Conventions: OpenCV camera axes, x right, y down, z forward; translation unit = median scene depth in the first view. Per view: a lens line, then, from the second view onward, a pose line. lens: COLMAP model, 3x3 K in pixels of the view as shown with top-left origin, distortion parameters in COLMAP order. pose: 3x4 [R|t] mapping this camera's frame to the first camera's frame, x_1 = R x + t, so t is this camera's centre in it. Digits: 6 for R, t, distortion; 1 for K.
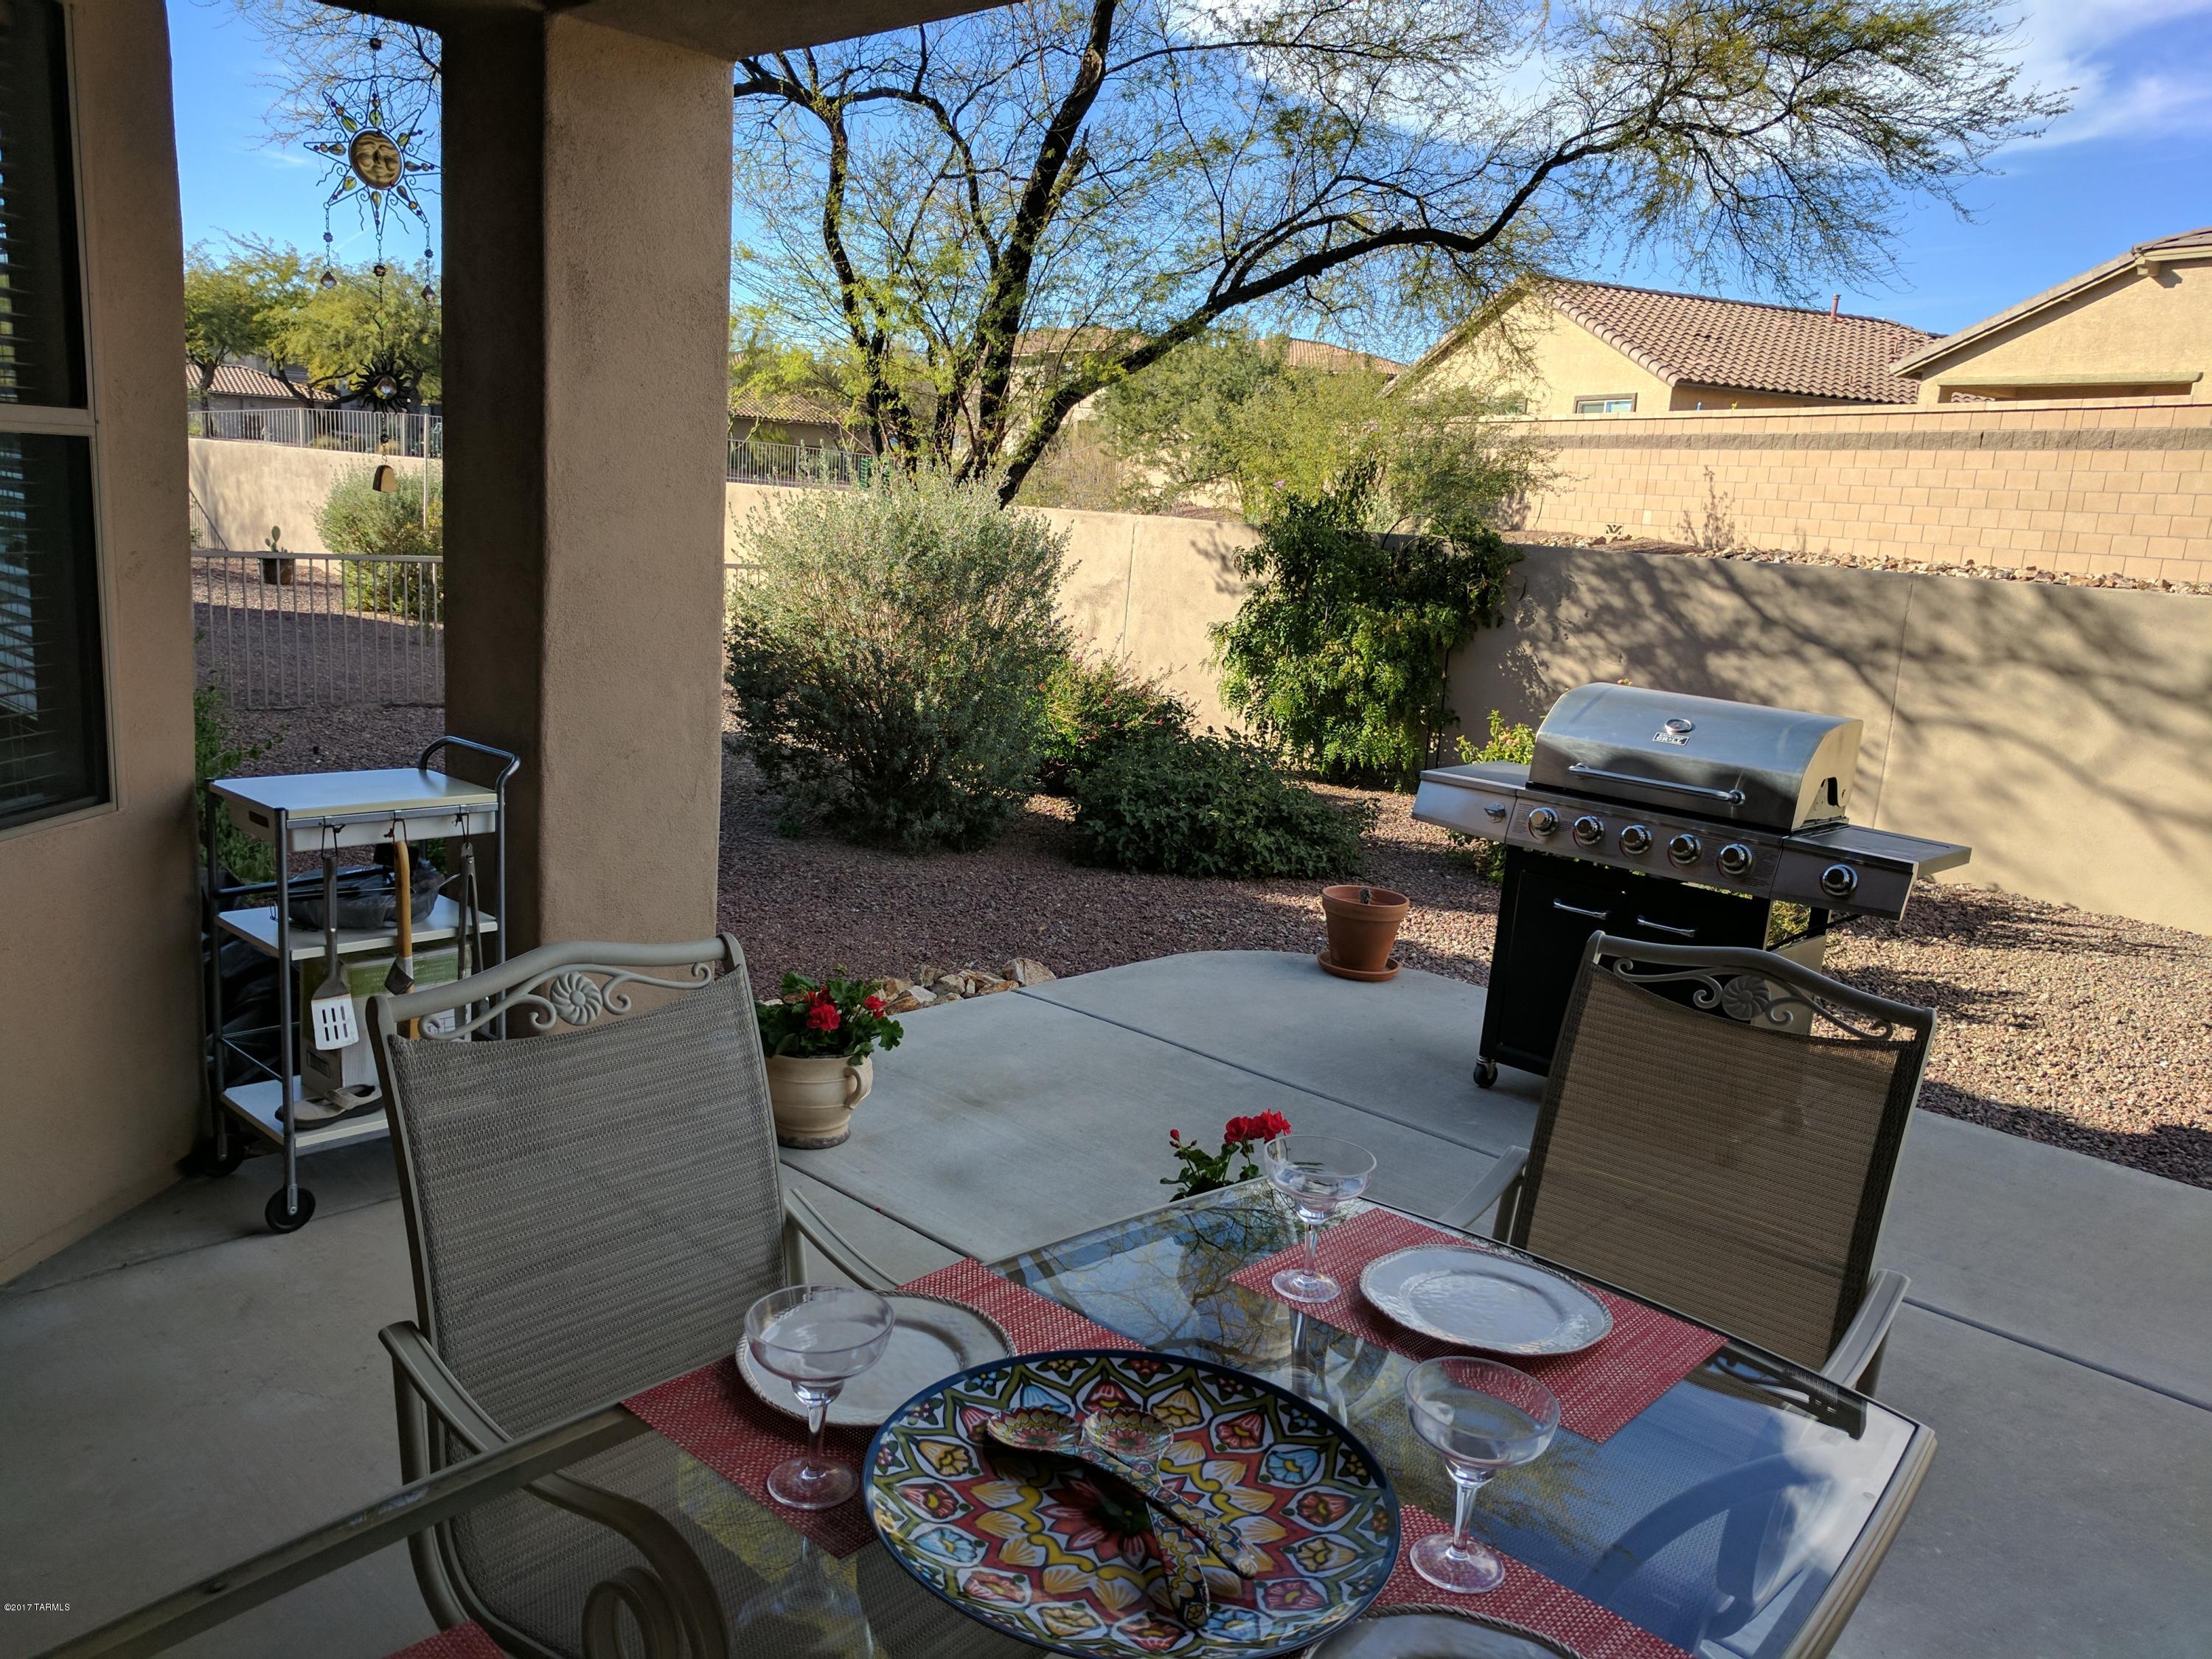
lens RADIAL K [[1672.8, 0, 1098.6], [0, 1672.8, 833.6], [0, 0, 1]] dist [0.006422, 0.004362]
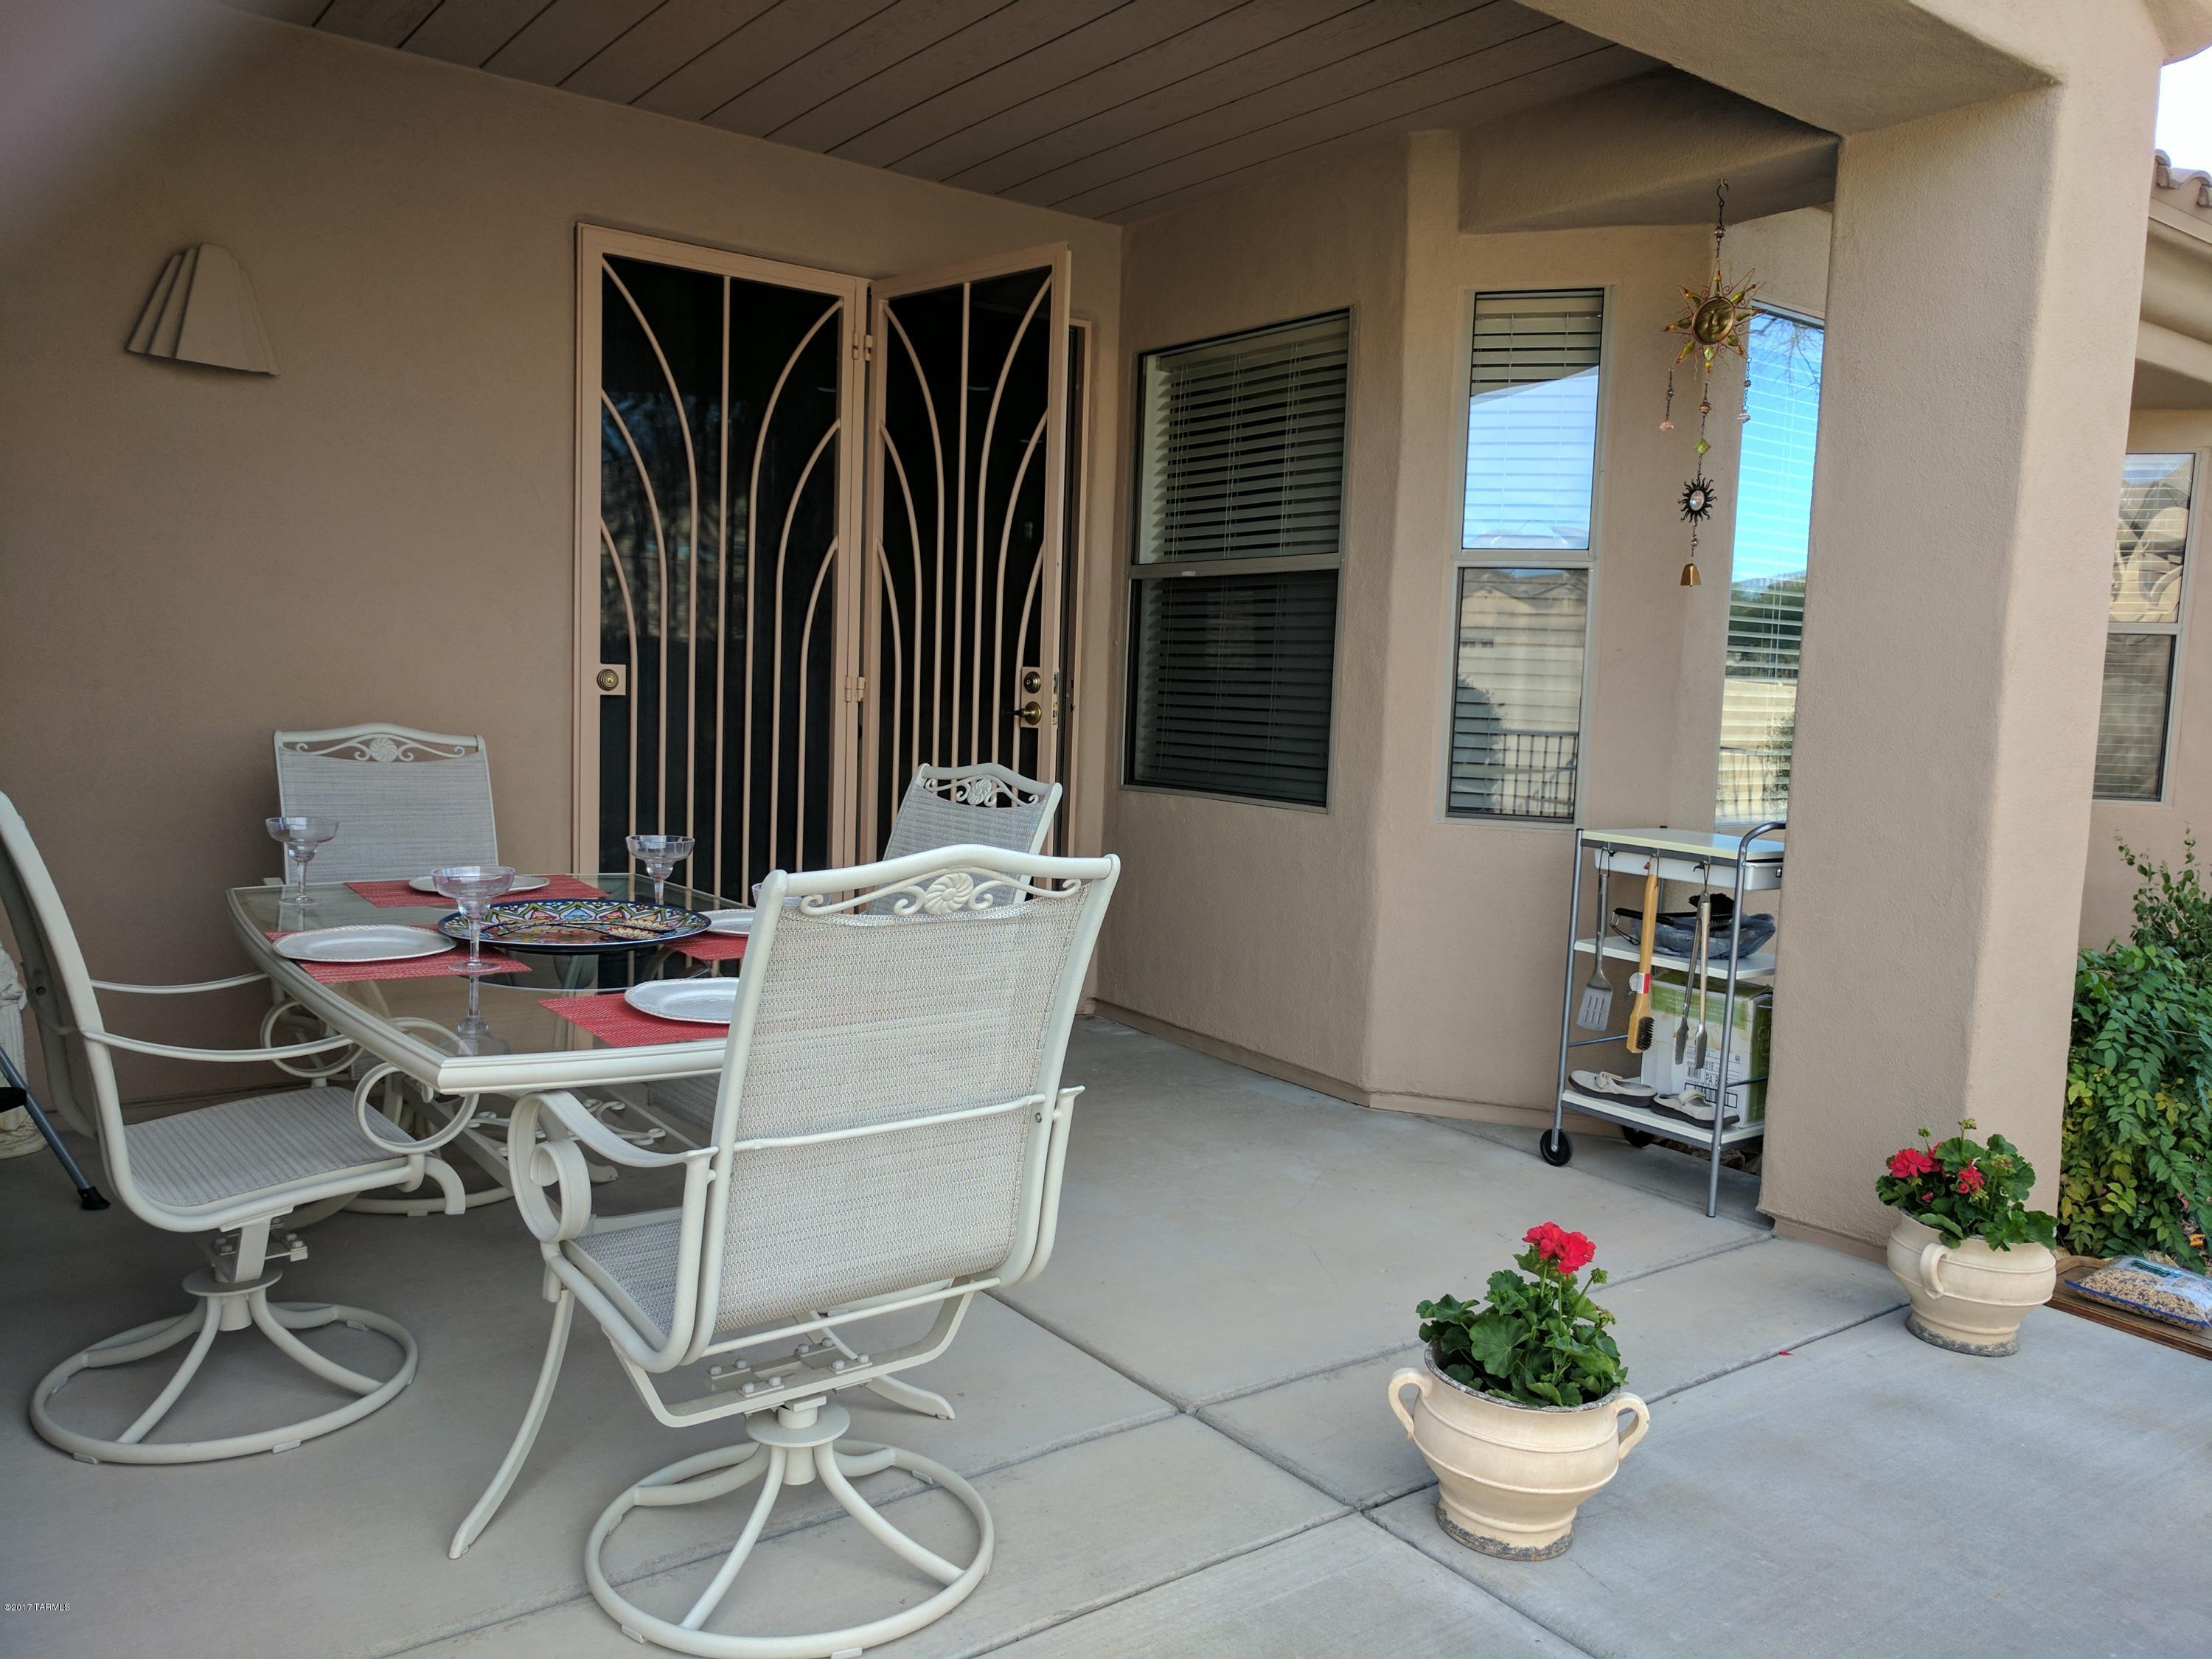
lens RADIAL K [[1678.8, 0, 1098.1], [0, 1678.8, 825.7], [0, 0, 1]] dist [-0.001671, 0.020505]
pose [[-0.167798, 0.023693, -0.985537, 0.296887], [-0.244589, 0.967452, 0.064902, -0.003755], [0.954997, 0.251942, -0.156542, 0.289531]]
